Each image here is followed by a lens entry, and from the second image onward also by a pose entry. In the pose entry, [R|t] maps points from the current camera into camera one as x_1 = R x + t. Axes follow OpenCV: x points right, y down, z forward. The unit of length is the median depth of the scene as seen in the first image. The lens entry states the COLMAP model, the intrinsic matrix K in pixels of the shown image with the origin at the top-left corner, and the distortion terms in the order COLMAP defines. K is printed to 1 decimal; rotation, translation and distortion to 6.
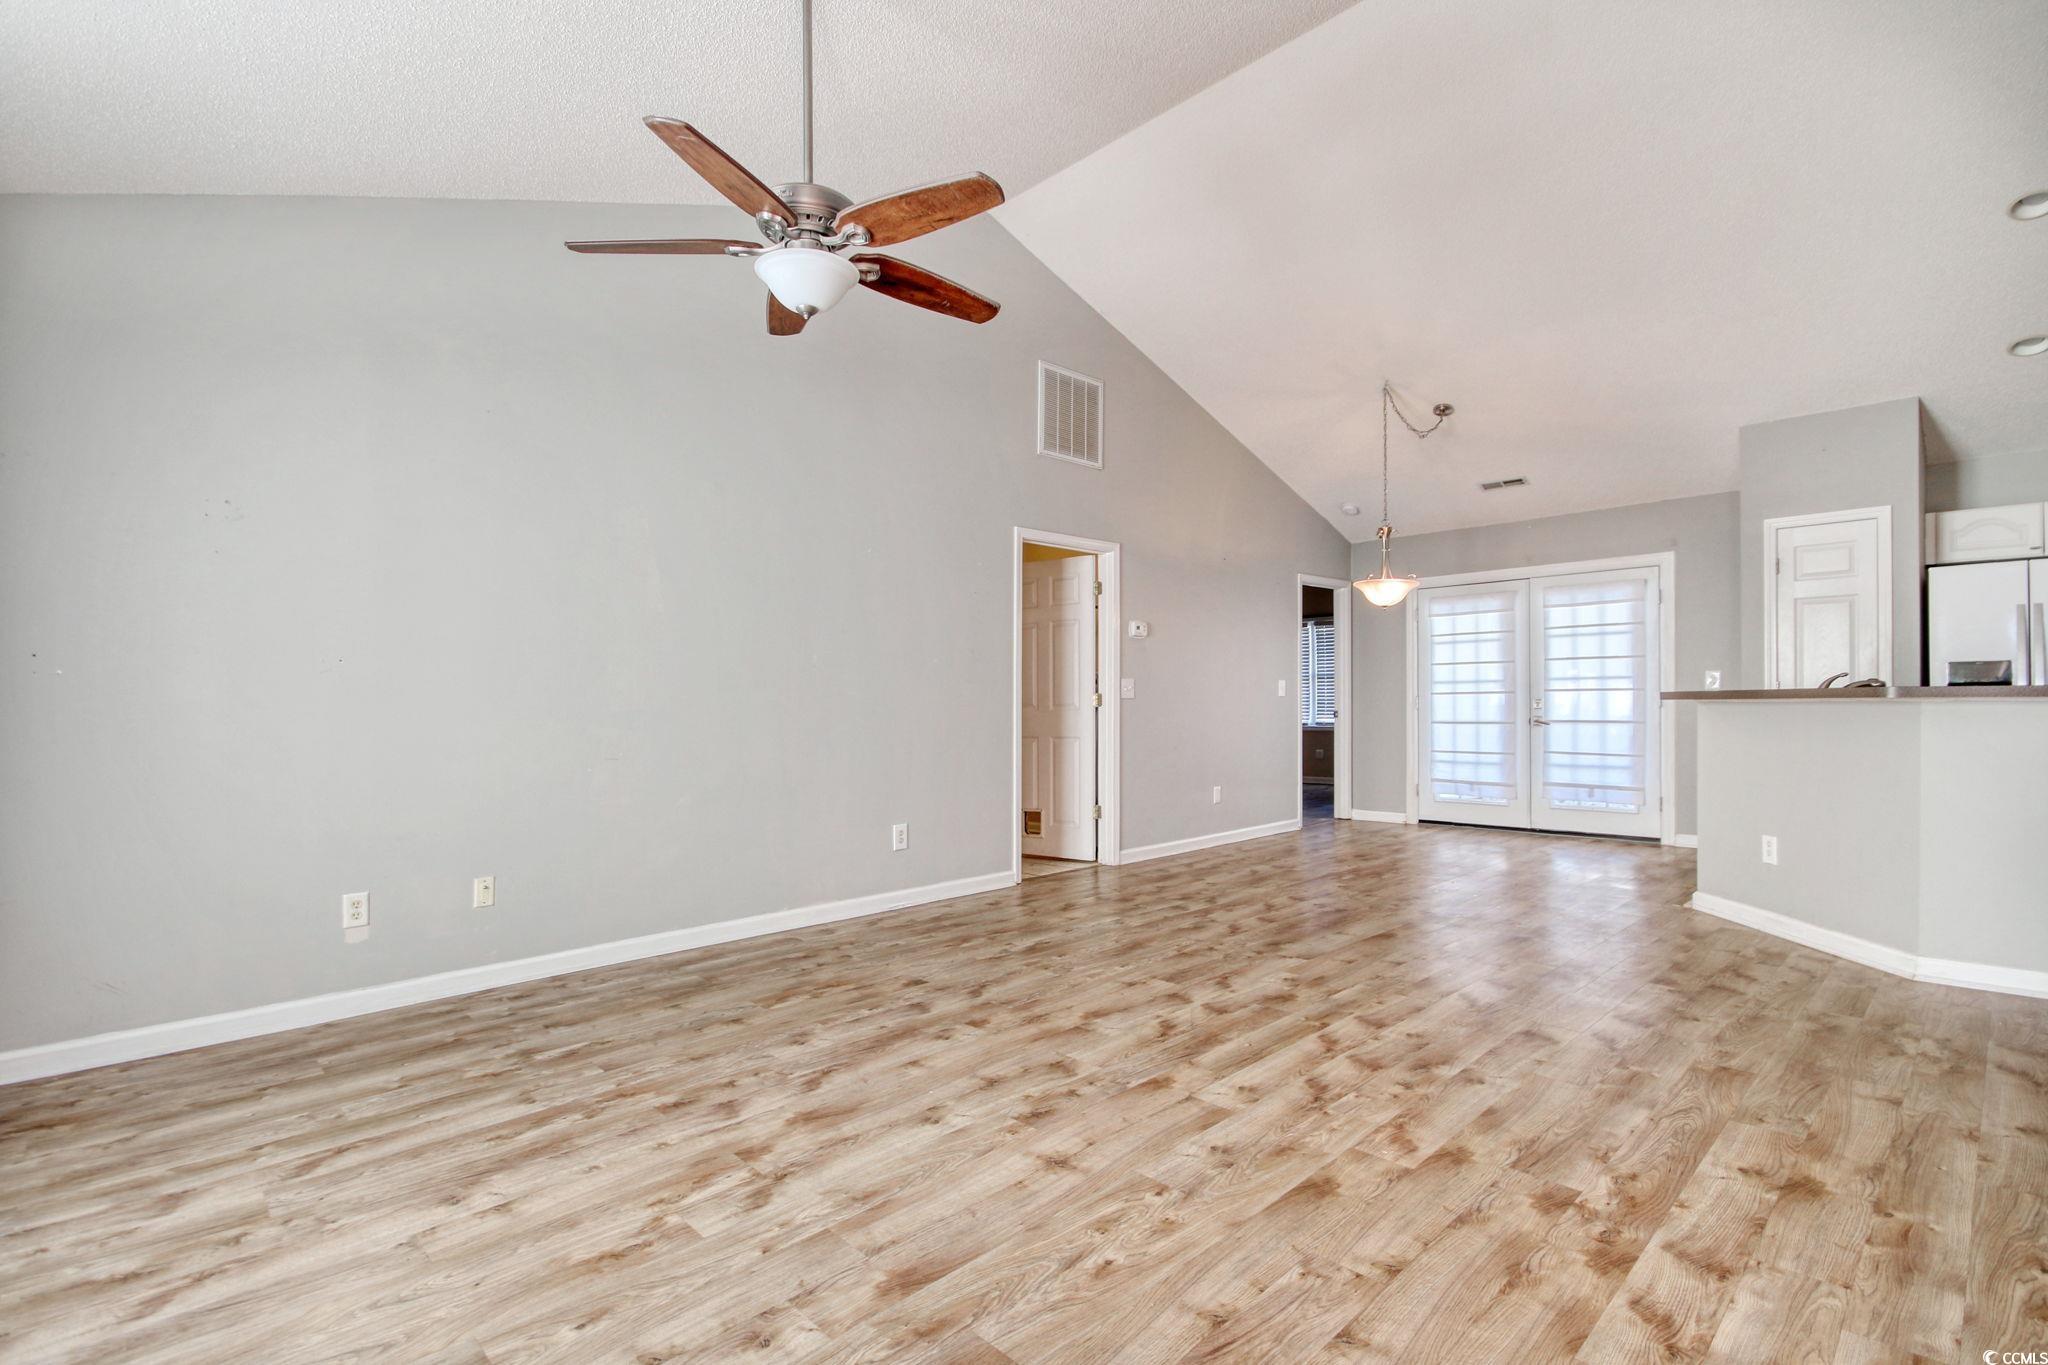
lens RADIAL K [[968.3, 0, 1034.7], [0, 968.3, 702.8], [0, 0, 1]] dist [-0.000663, -0.001904]
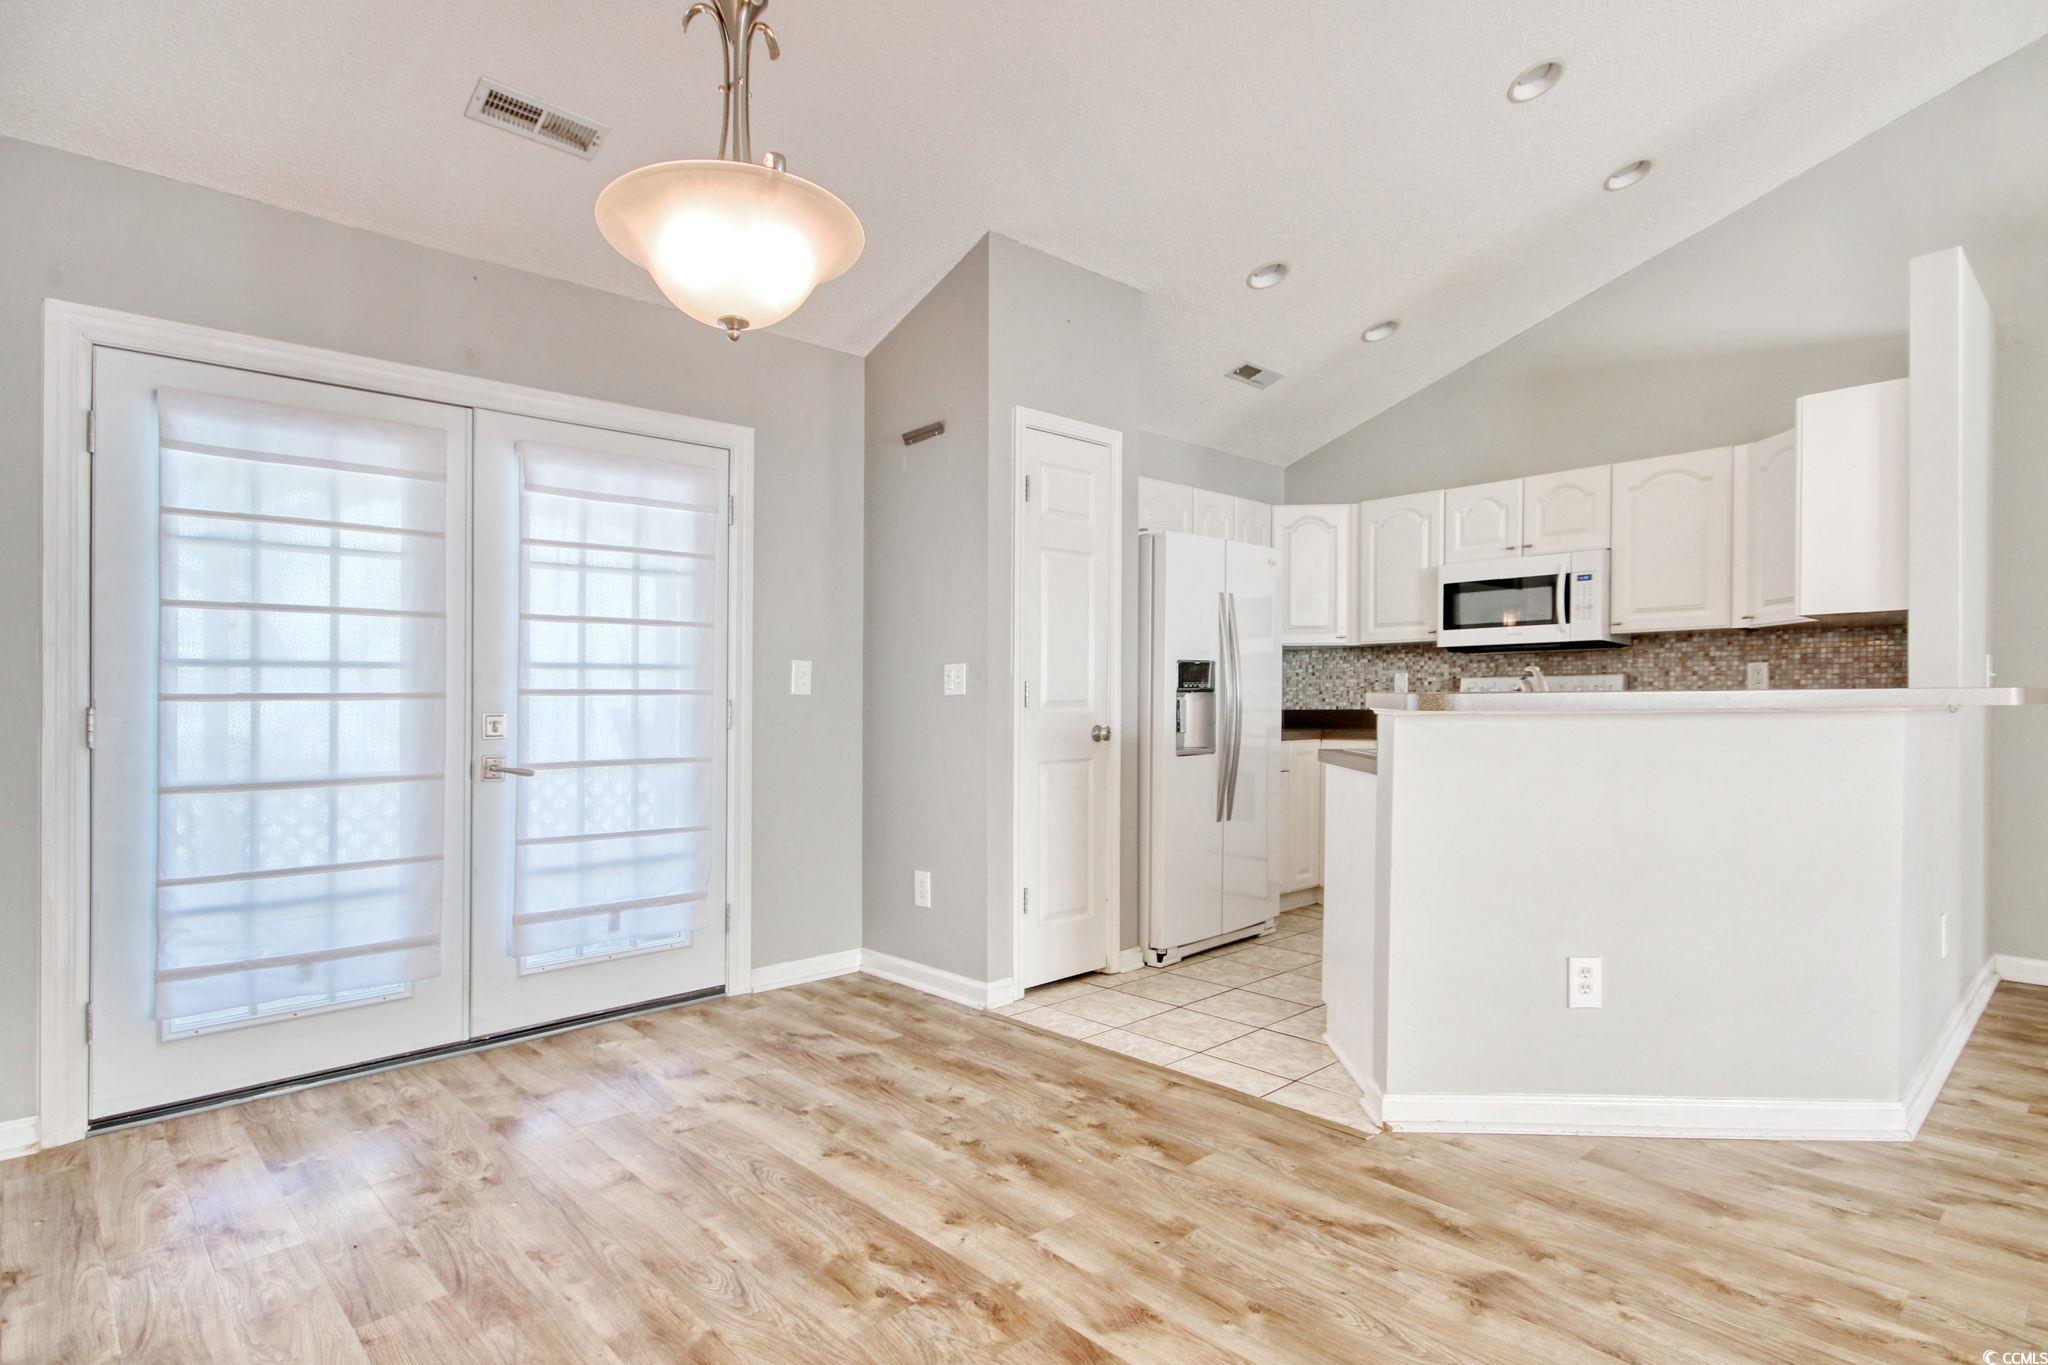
lens RADIAL K [[1065.4, 0, 987.8], [0, 1065.4, 716.3], [0, 0, 1]] dist [-0.003655, 0.002956]
pose [[0.030330, -0.005622, 0.999524, 0.176729], [0.007939, 0.999954, 0.005383, -0.007405], [-0.999508, 0.007772, 0.030374, 1.642032]]
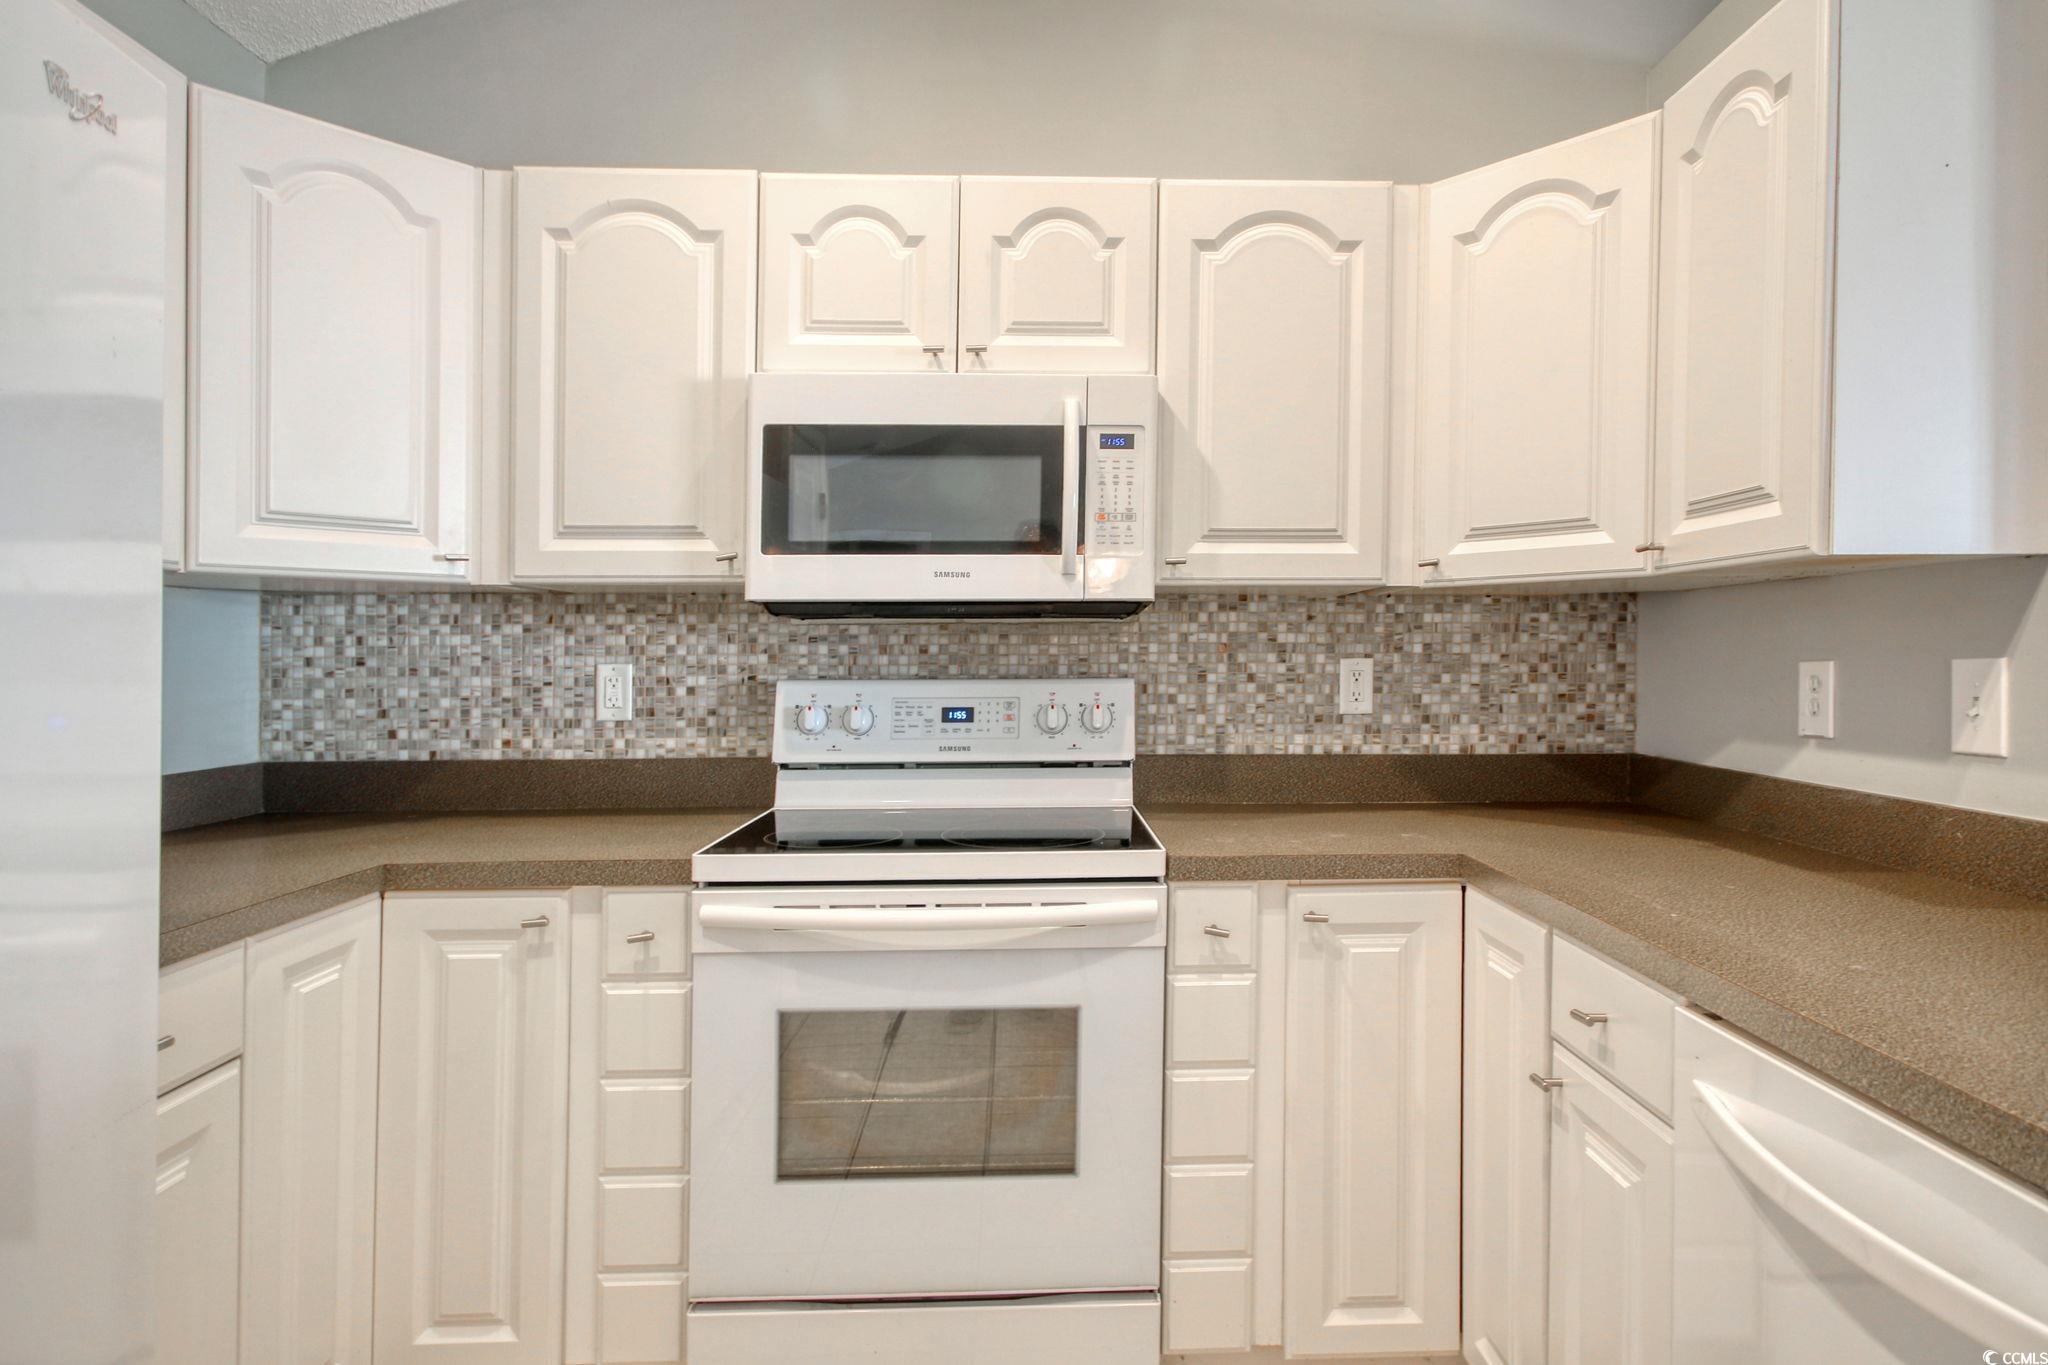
lens RADIAL K [[1065.4, 0, 1019.8], [0, 1065.4, 649.3], [0, 0, 1]] dist [-0.003655, 0.002956]
pose [[-0.719864, 0.013860, 0.693977, 1.212032], [0.008248, 0.999901, -0.011414, -0.058886], [-0.694066, -0.002493, -0.719907, 1.346493]]
